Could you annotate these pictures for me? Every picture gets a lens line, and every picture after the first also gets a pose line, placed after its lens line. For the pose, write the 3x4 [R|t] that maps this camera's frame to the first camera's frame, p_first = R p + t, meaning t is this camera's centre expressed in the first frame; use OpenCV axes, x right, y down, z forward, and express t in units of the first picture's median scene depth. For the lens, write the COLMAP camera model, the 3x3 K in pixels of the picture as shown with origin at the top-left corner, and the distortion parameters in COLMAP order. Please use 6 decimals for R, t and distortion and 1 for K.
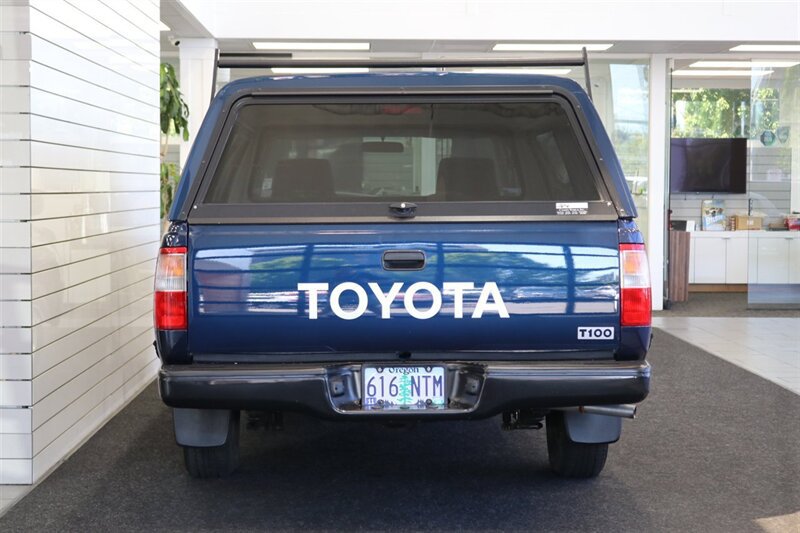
lens RADIAL K [[1602.4, 0, 400.0], [0, 1602.4, 266.5], [0, 0, 1]] dist [-0.023144, -0.177884]
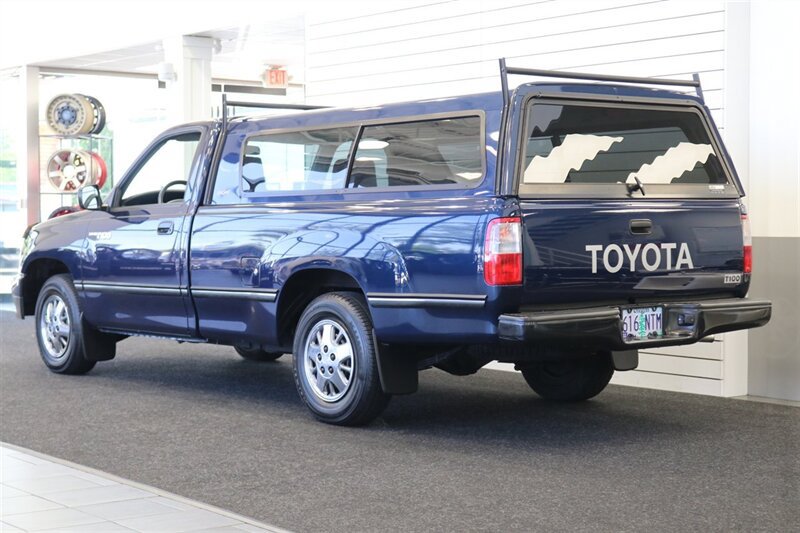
lens RADIAL K [[1602.4, 0, 400.0], [0, 1602.4, 266.5], [0, 0, 1]] dist [-0.023144, -0.177884]
pose [[0.776668, -0.020100, 0.629590, -0.979069], [0.023750, 0.999714, 0.002618, 0.020428], [-0.629463, 0.012920, 0.776923, 0.102105]]
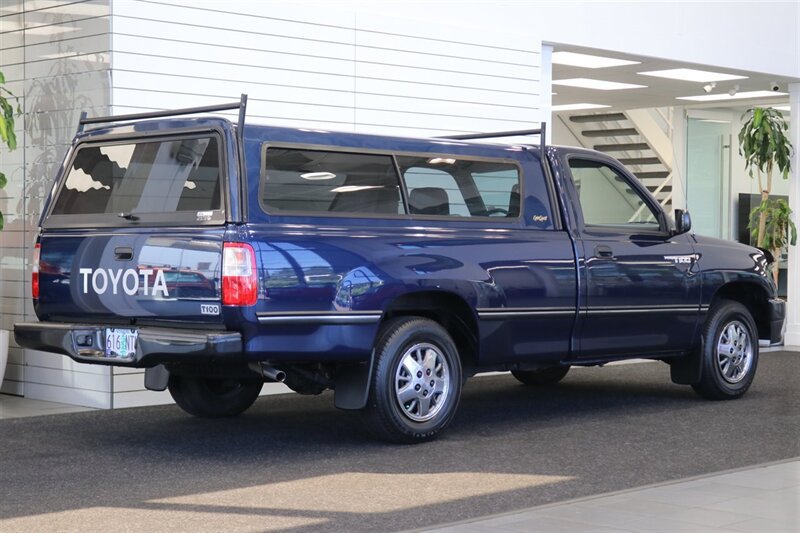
lens RADIAL K [[1602.4, 0, 400.0], [0, 1602.4, 266.5], [0, 0, 1]] dist [-0.023144, -0.177884]
pose [[0.703900, 0.014747, -0.710146, 1.176564], [-0.027736, 0.999593, -0.006734, 0.010494], [0.709757, 0.024437, 0.704022, 0.177735]]
